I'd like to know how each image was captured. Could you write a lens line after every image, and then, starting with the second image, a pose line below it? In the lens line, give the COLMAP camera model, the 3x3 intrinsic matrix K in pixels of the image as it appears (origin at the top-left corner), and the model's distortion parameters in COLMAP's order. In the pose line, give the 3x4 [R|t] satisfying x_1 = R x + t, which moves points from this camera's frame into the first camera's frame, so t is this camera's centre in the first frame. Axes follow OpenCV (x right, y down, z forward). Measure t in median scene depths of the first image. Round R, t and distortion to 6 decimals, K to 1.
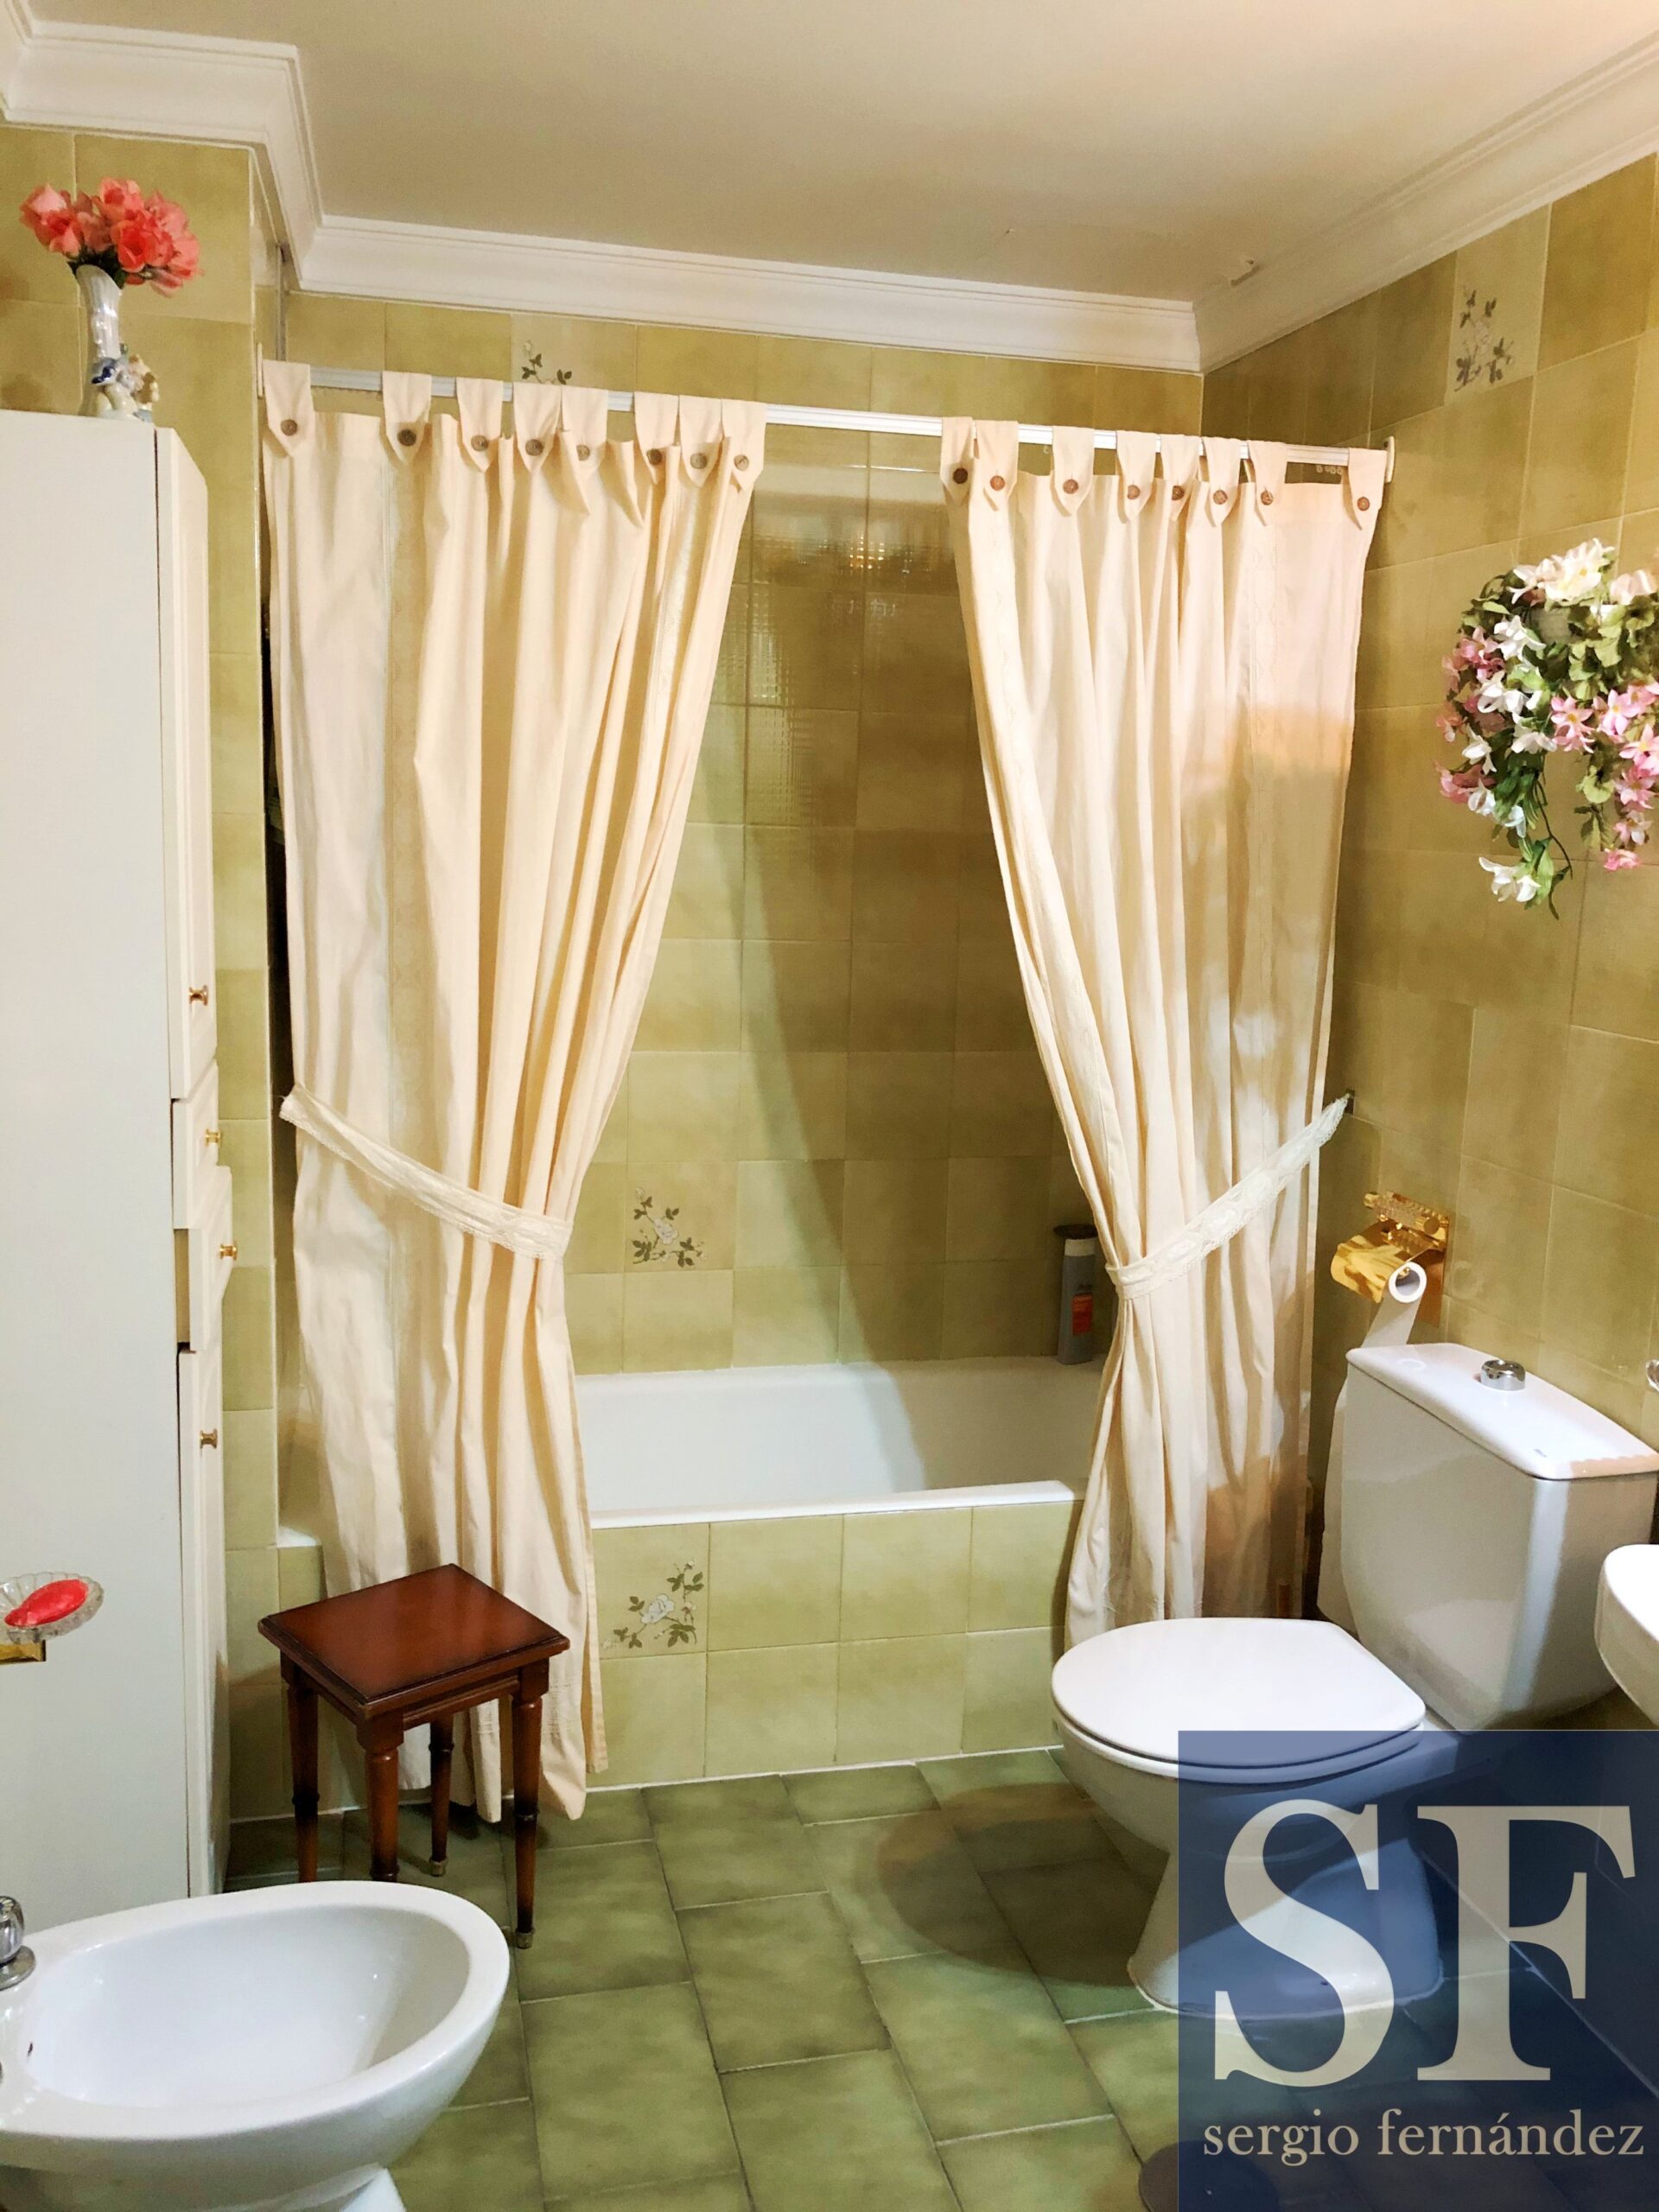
lens RADIAL K [[1842.1, 0, 829.5], [0, 1842.1, 1106.0], [0, 0, 1]] dist [0.013355, 0.002620]
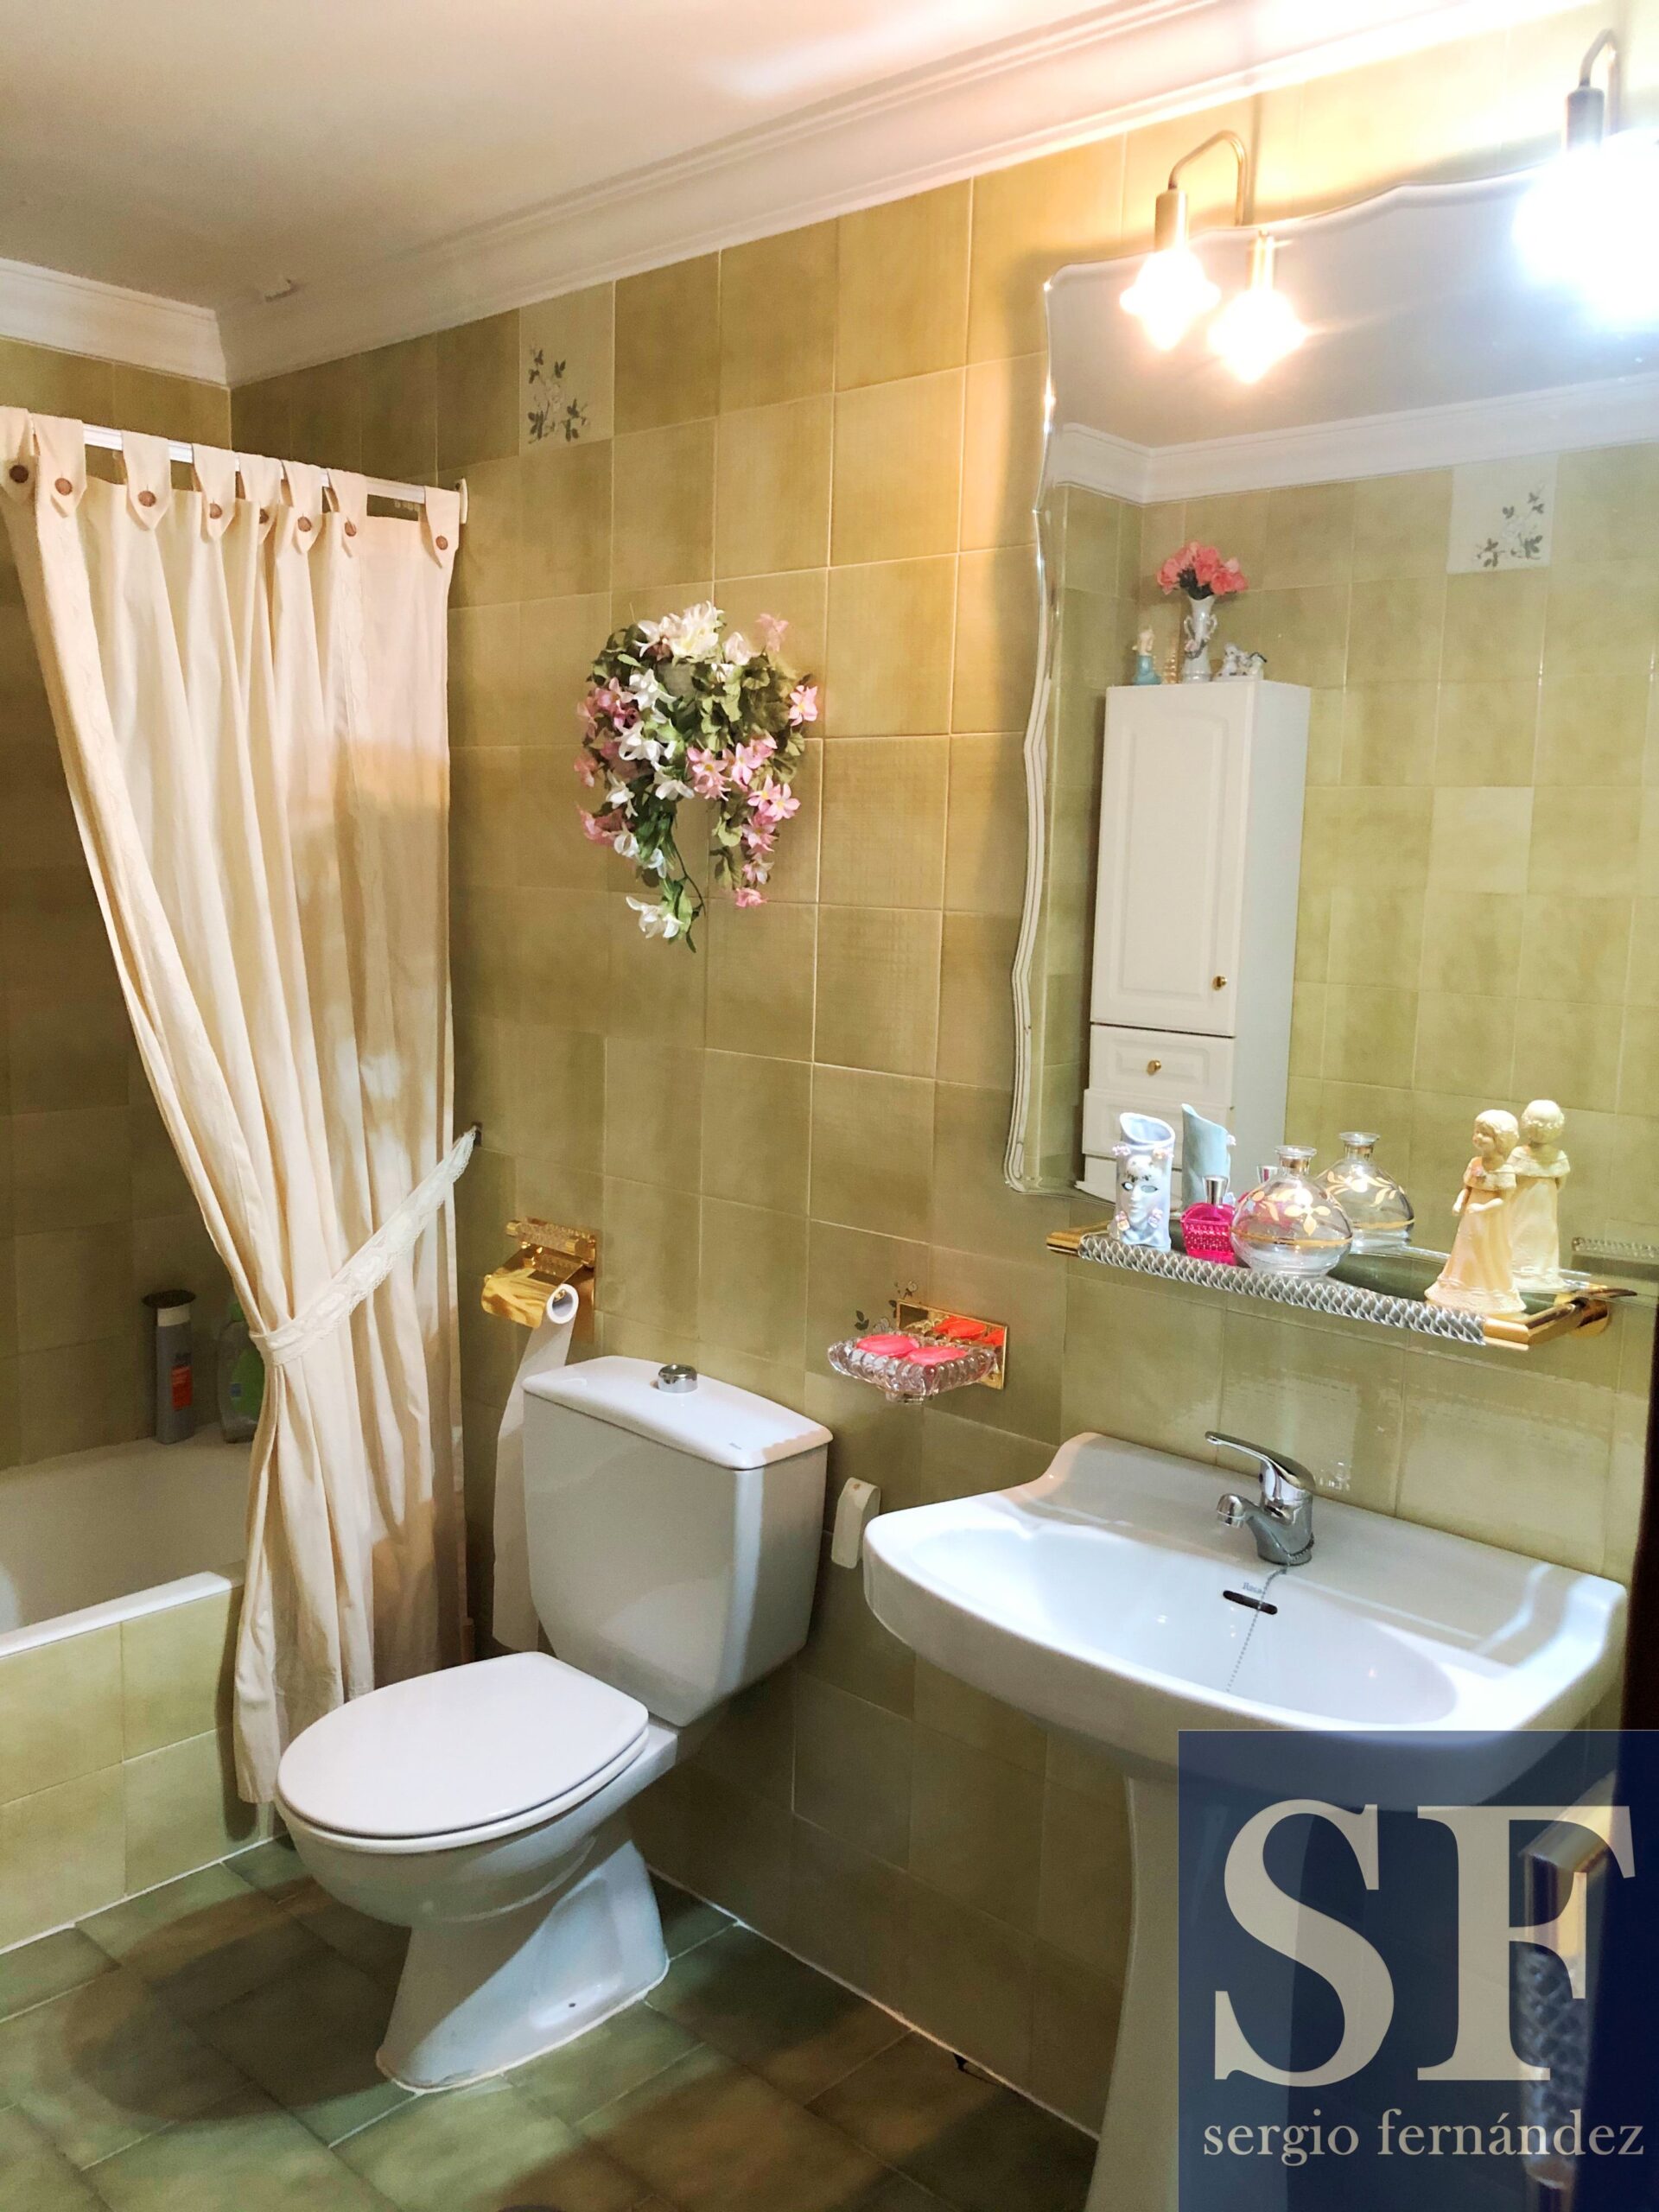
lens RADIAL K [[1834.6, 0, 831.2], [0, 1834.6, 1101.2], [0, 0, 1]] dist [0.008275, -0.009038]
pose [[0.832784, -0.084789, 0.547067, -0.113164], [0.087740, 0.995926, 0.020792, -0.026304], [-0.546601, 0.030684, 0.836831, 0.058132]]
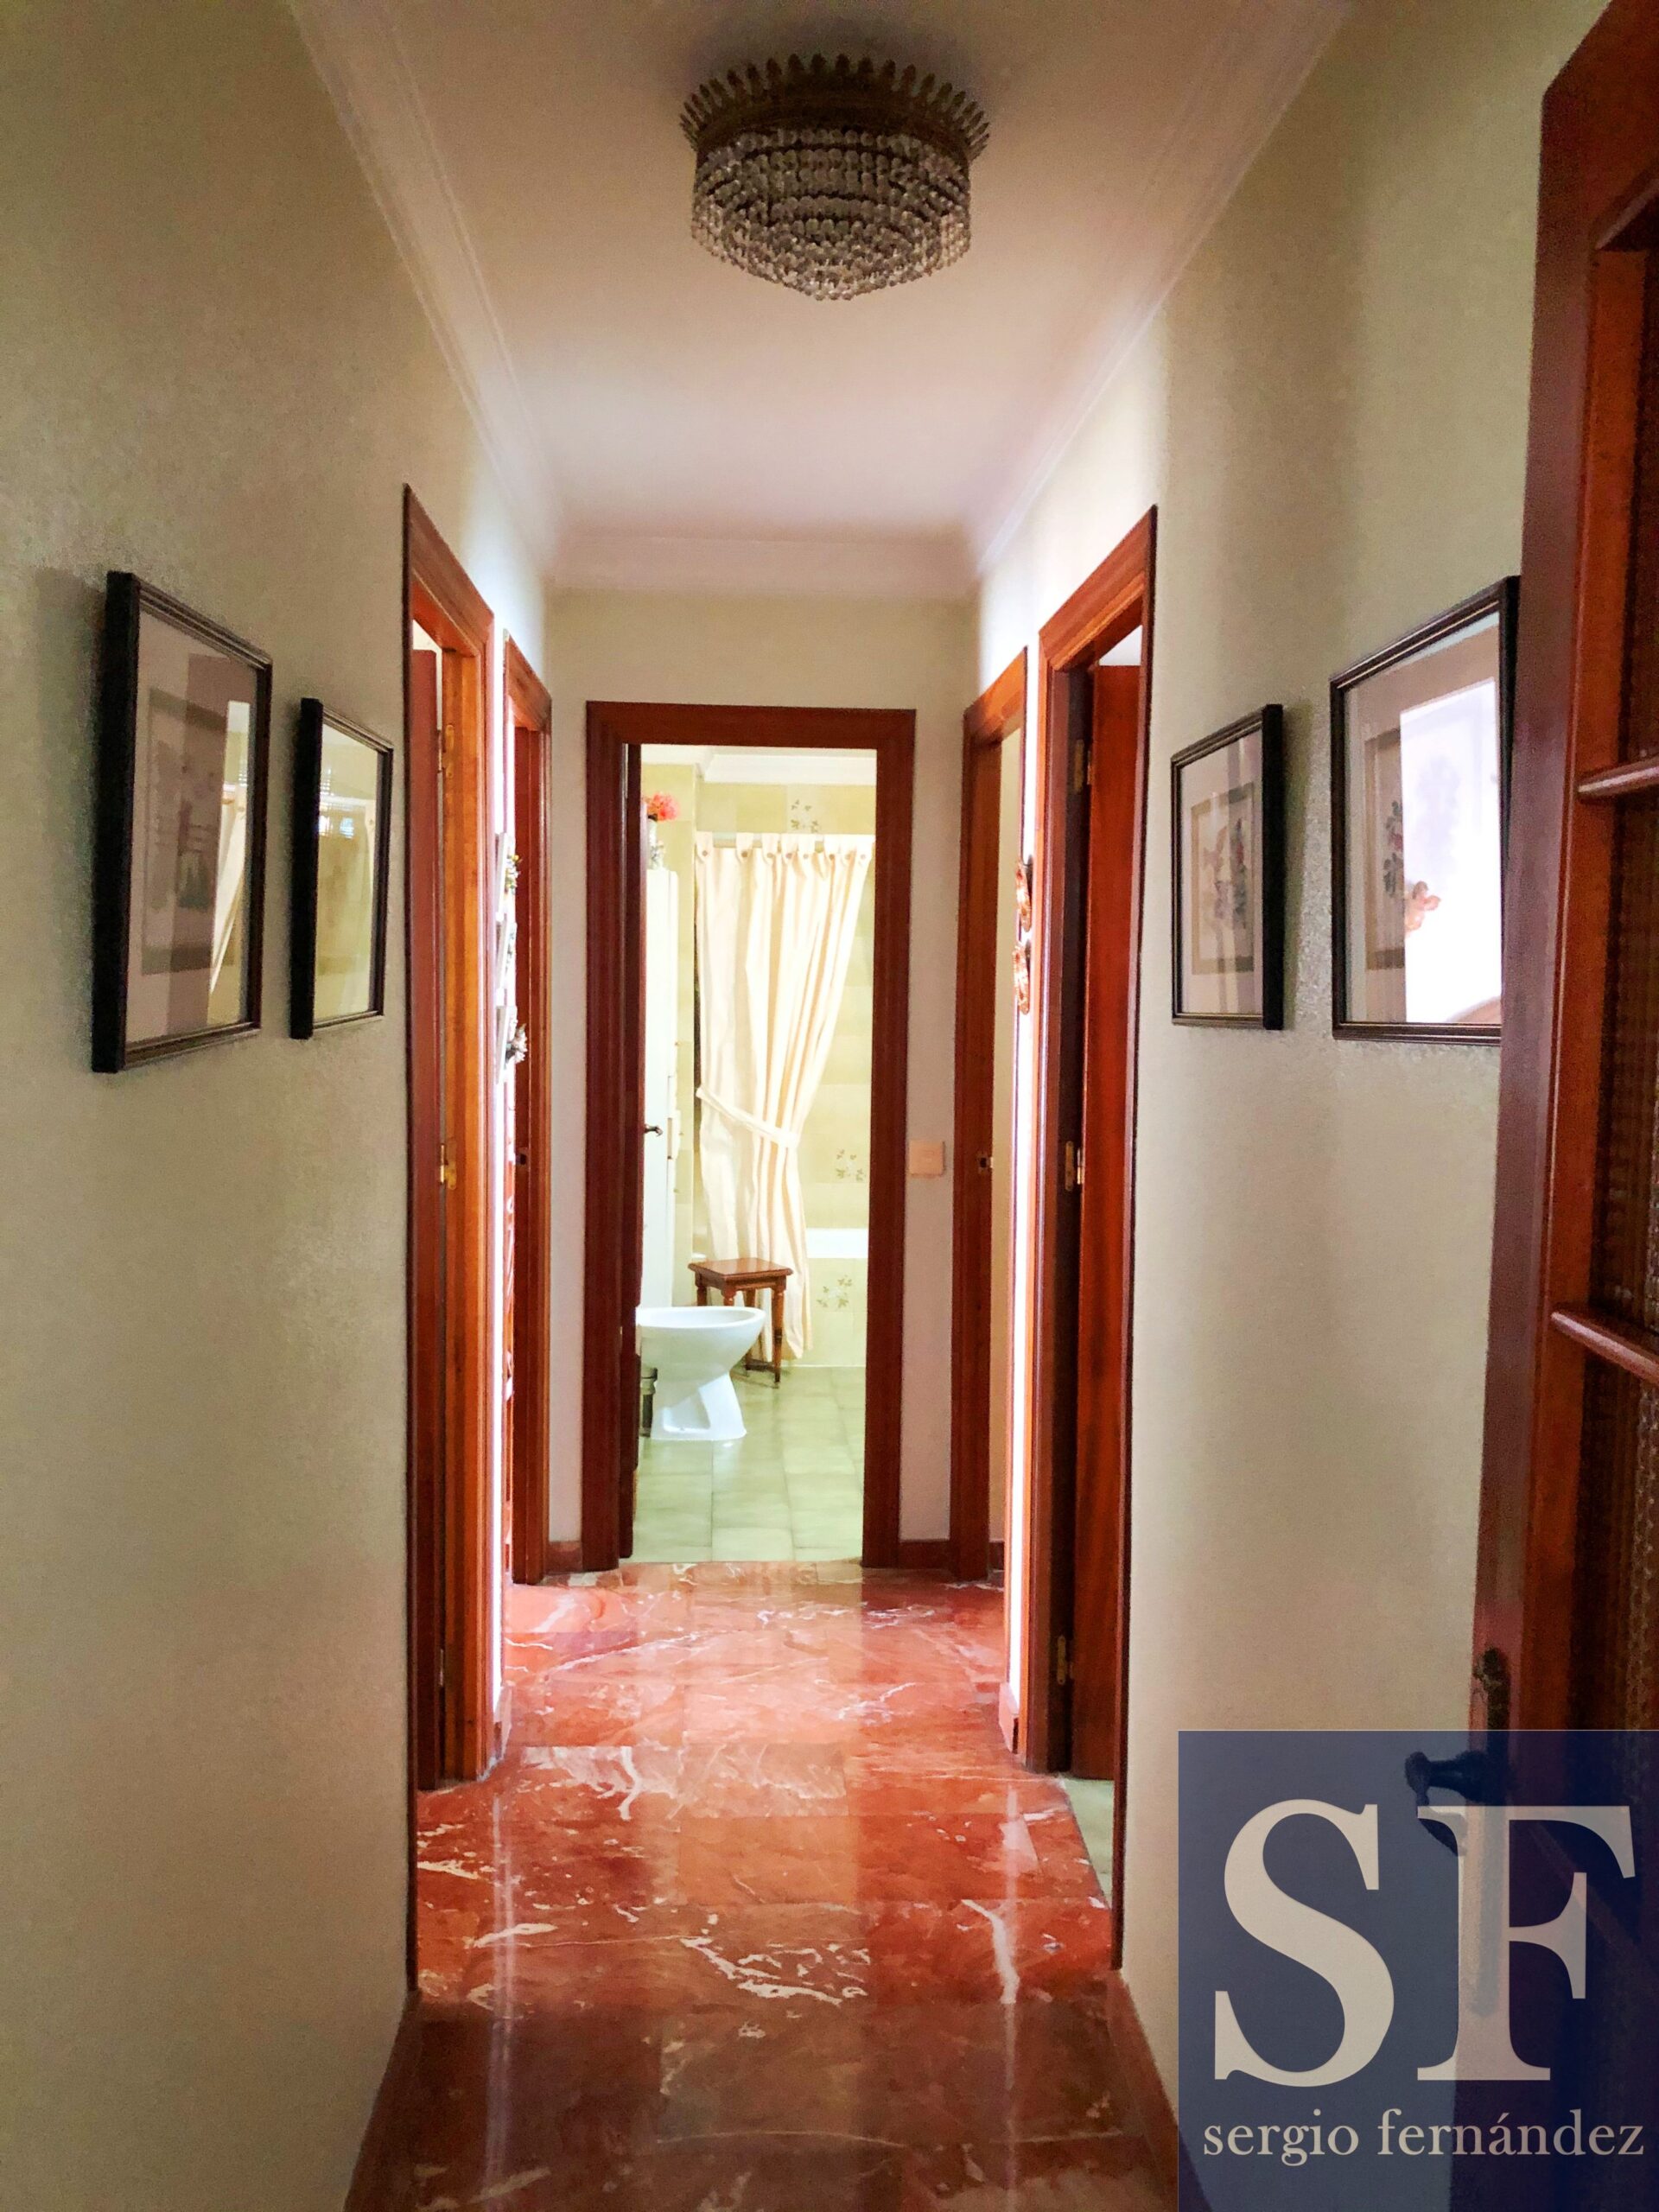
lens RADIAL K [[1842.1, 0, 829.5], [0, 1842.1, 1106.0], [0, 0, 1]] dist [0.013355, 0.002620]
pose [[0.984007, -0.007441, -0.177973, 0.386091], [-0.009280, 0.995629, -0.092937, 0.273932], [0.177887, 0.093102, 0.979637, -1.650894]]
